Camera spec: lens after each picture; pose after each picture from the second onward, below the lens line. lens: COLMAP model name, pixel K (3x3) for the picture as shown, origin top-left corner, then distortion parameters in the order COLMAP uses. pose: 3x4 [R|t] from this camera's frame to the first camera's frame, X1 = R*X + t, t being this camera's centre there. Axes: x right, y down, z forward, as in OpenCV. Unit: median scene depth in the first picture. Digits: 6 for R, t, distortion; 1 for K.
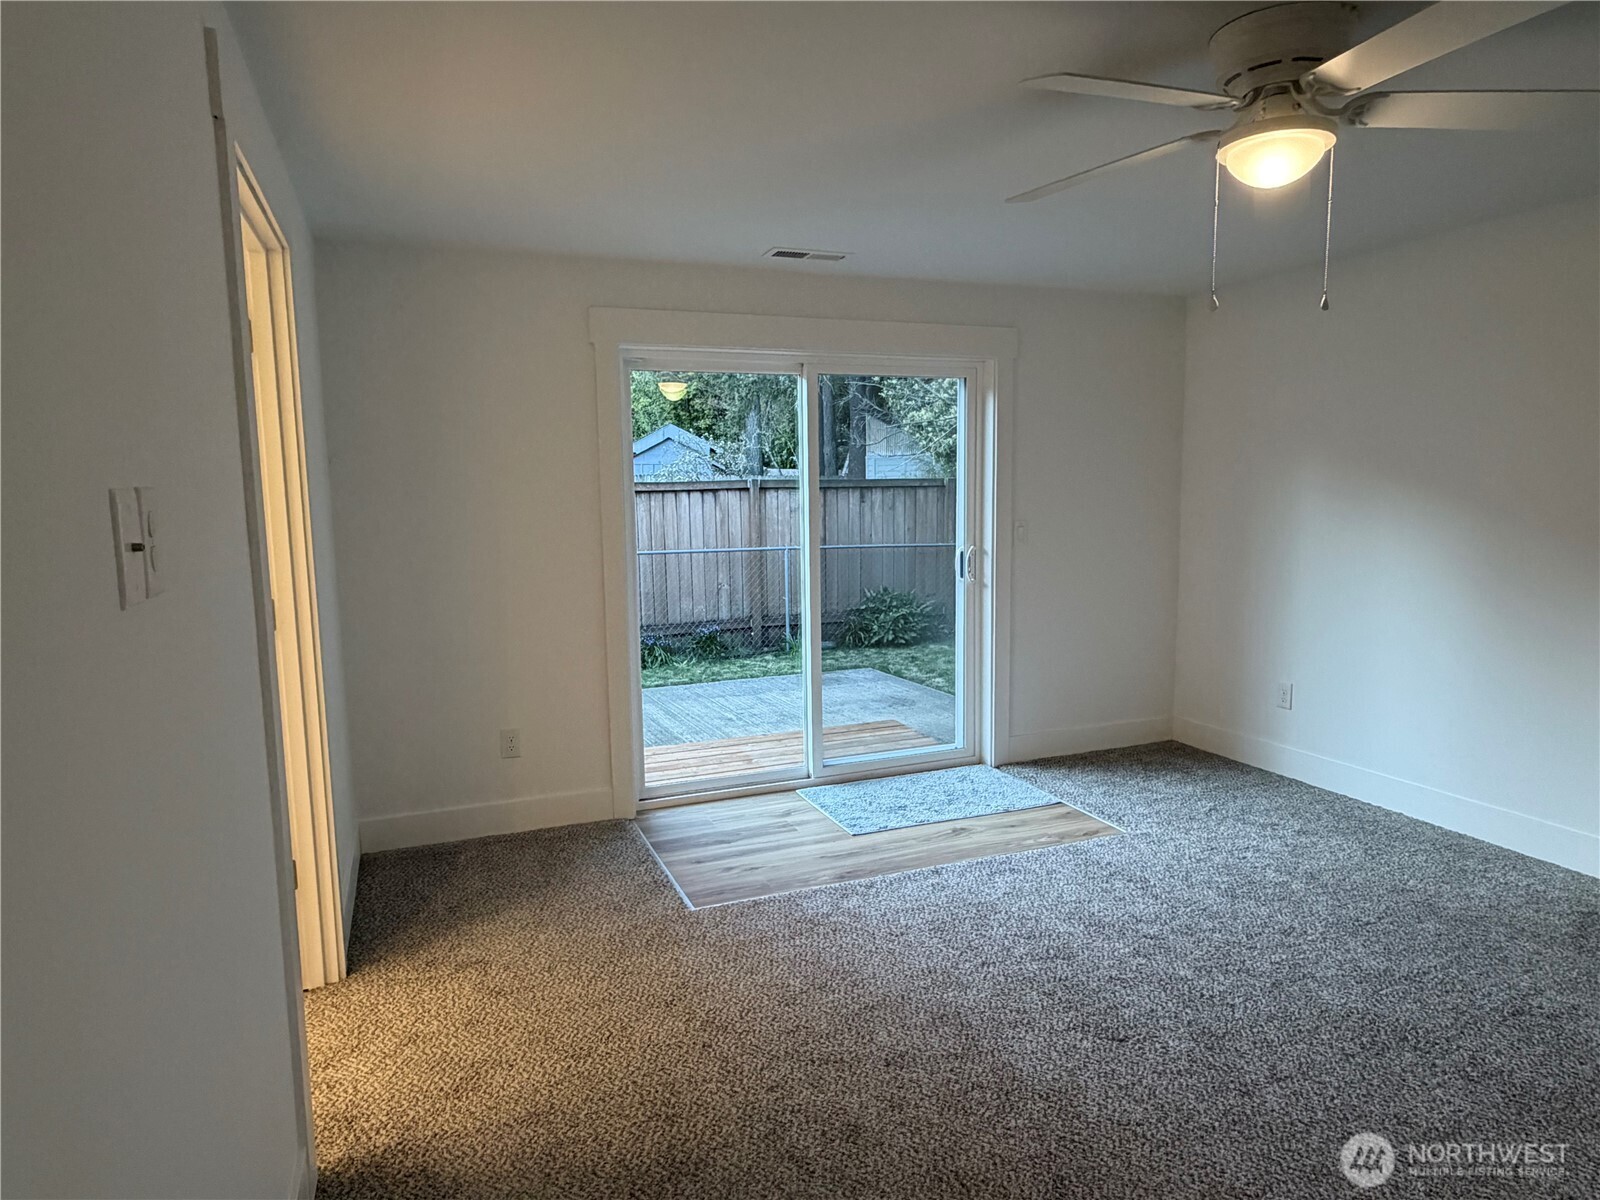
lens RADIAL K [[986.3, 0, 794.2], [0, 986.3, 606.2], [0, 0, 1]] dist [0.001287, -0.000335]
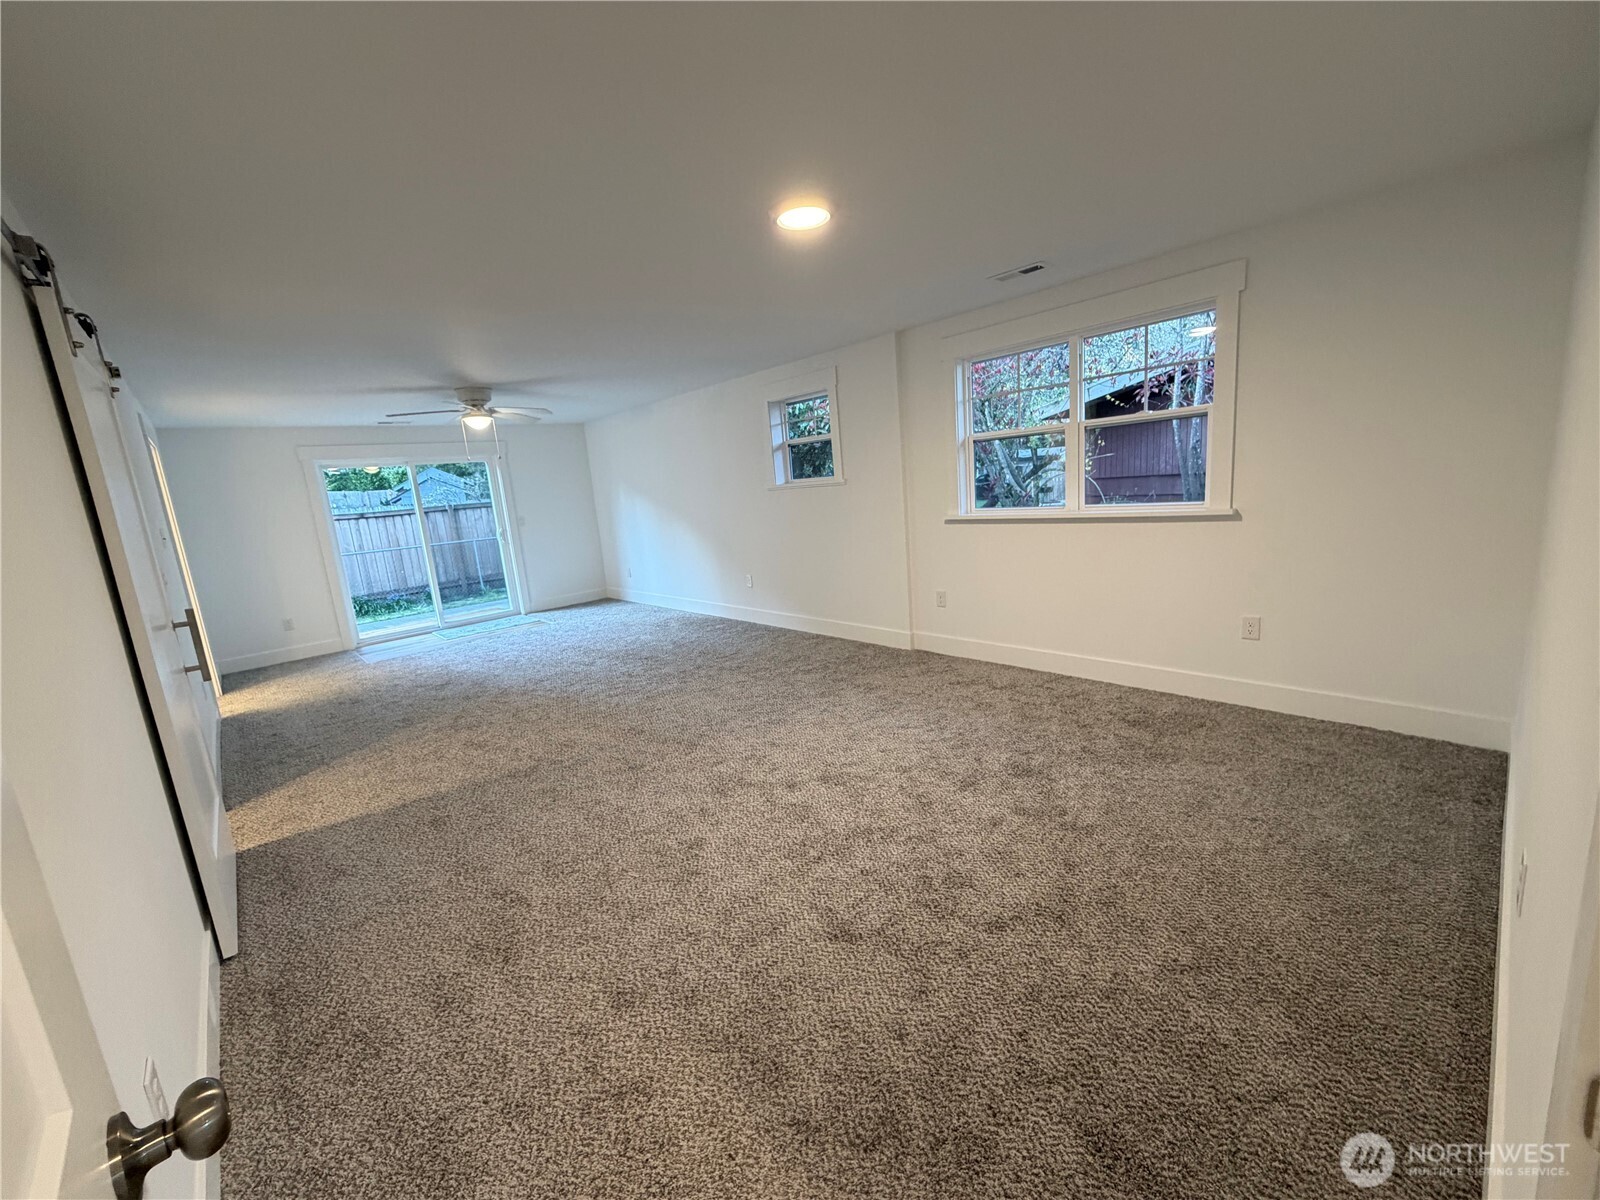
lens RADIAL K [[642.2, 0, 794.5], [0, 642.2, 595.4], [0, 0, 1]] dist [0.000977, -0.000018]
pose [[0.933134, -0.128168, 0.335907, 0.326667], [0.115144, 0.991625, 0.058498, 0.104640], [-0.340591, -0.015909, 0.940077, -0.850767]]
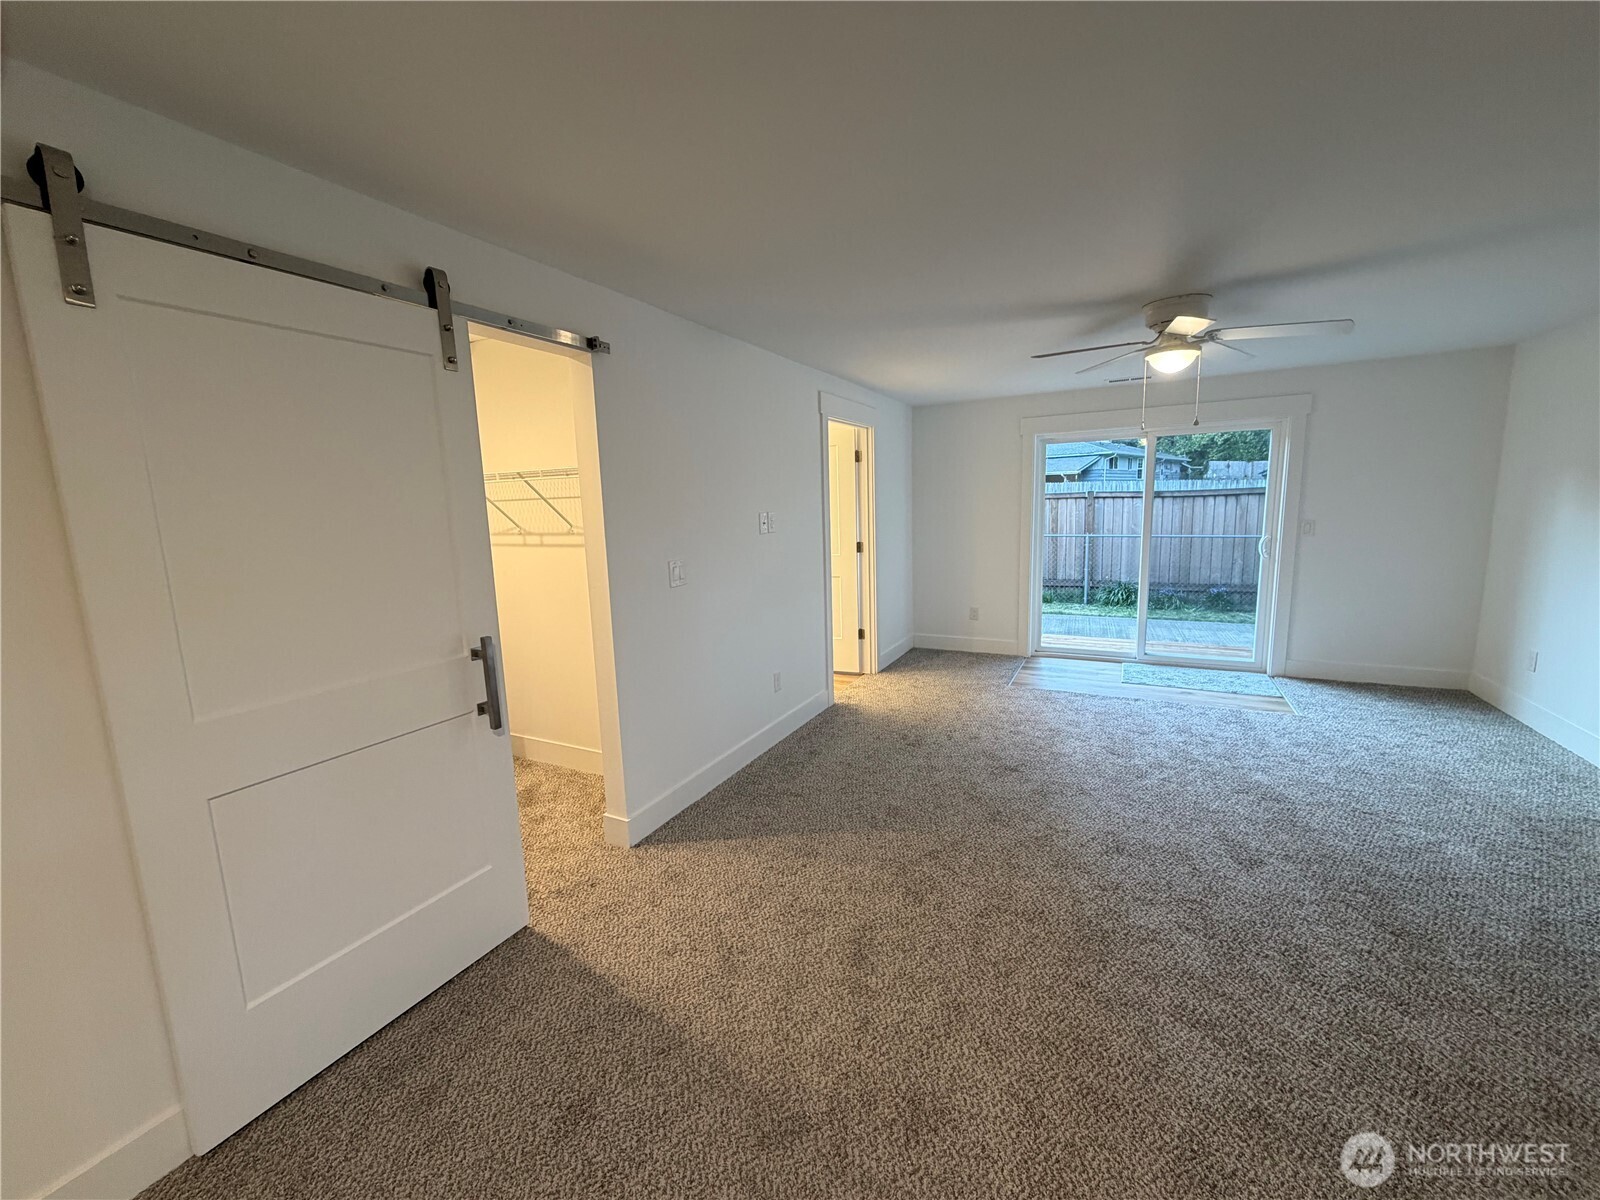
lens RADIAL K [[642.2, 0, 794.5], [0, 642.2, 595.4], [0, 0, 1]] dist [0.000977, -0.000018]
pose [[0.664299, 0.106283, -0.739872, 0.483577], [-0.073371, 0.994331, 0.076959, 0.010871], [0.743857, 0.003161, 0.668331, -0.286813]]
